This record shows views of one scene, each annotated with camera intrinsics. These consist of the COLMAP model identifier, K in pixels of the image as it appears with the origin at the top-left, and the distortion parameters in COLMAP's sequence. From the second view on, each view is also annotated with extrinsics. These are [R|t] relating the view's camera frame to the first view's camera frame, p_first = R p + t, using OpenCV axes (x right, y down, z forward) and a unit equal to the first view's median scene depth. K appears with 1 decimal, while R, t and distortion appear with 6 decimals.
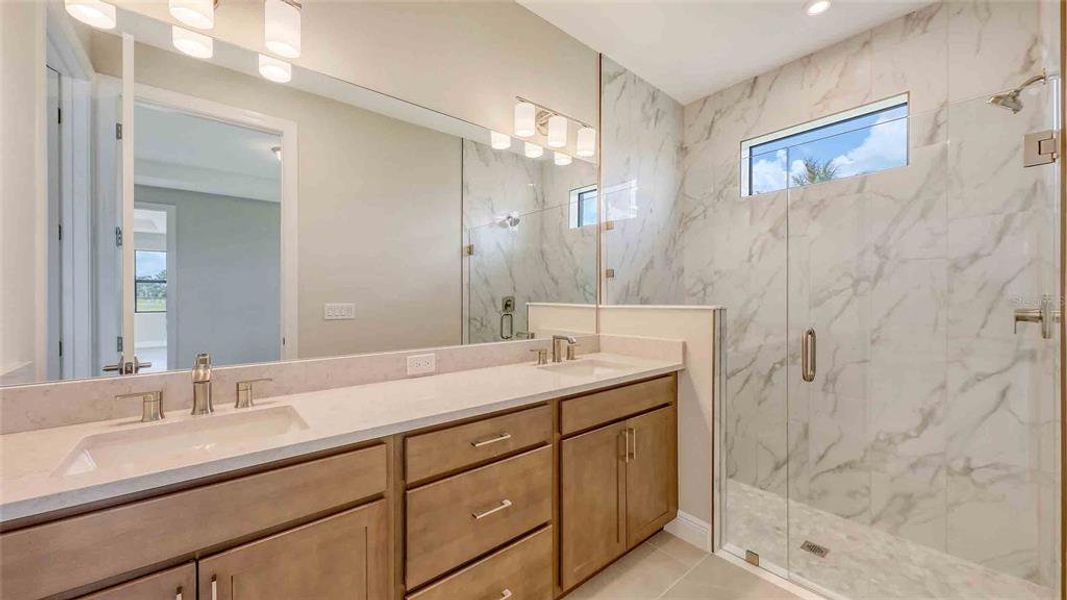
lens RADIAL K [[387.4, 0, 533.5], [0, 387.4, 300.0], [0, 0, 1]] dist [0.000282, -0.000042]
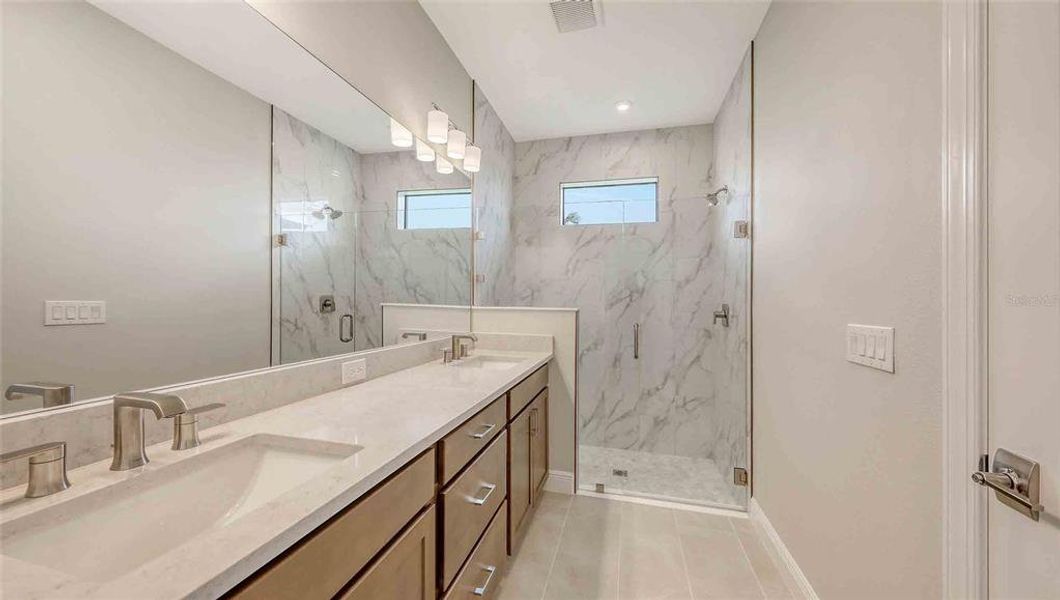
lens RADIAL K [[368.0, 0, 530.0], [0, 368.0, 300.0], [0, 0, 1]] dist [-0.004971, -0.000147]
pose [[0.815817, 0.019351, 0.577987, -0.270494], [-0.017428, 0.999809, -0.008874, 0.000882], [-0.578048, -0.002834, 0.815998, 0.041644]]
